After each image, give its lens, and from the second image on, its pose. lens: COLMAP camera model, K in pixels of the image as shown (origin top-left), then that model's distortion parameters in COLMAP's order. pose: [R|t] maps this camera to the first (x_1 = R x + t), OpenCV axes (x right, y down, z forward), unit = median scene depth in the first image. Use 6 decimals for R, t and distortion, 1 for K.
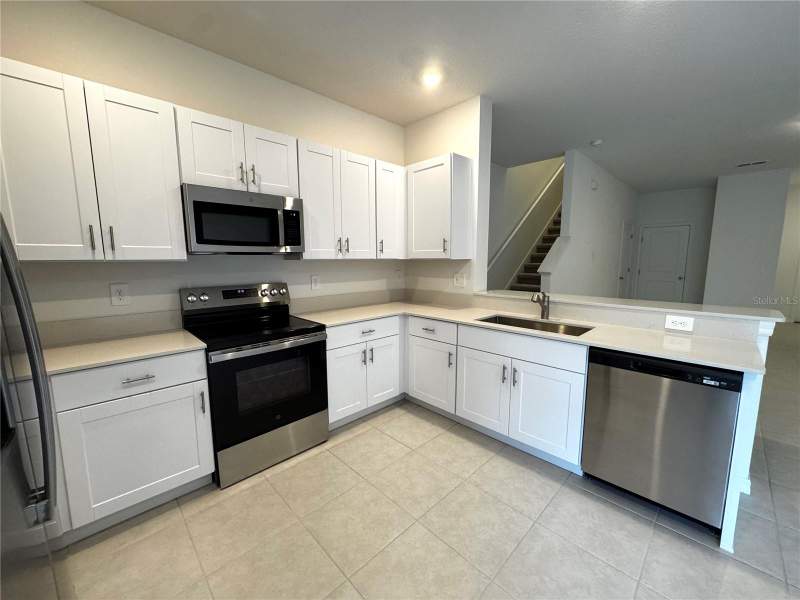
lens RADIAL K [[320.9, 0, 400.2], [0, 320.9, 300.8], [0, 0, 1]] dist [-0.010451, -0.000339]
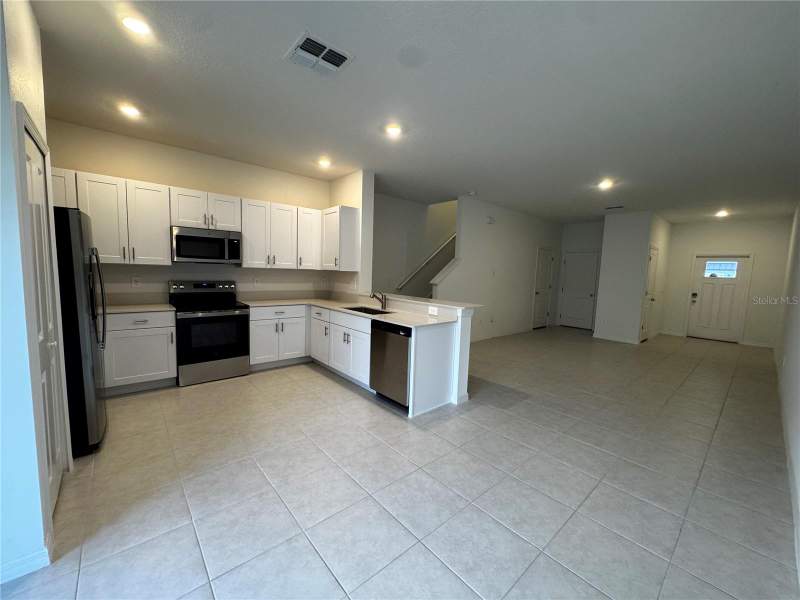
lens RADIAL K [[320.9, 0, 399.5], [0, 320.9, 300.3], [0, 0, 1]] dist [-0.010451, -0.000339]
pose [[0.998025, 0.043689, -0.045135, 0.673651], [-0.045393, 0.998268, -0.037434, 0.077569], [0.043421, 0.039409, 0.998279, -0.713087]]
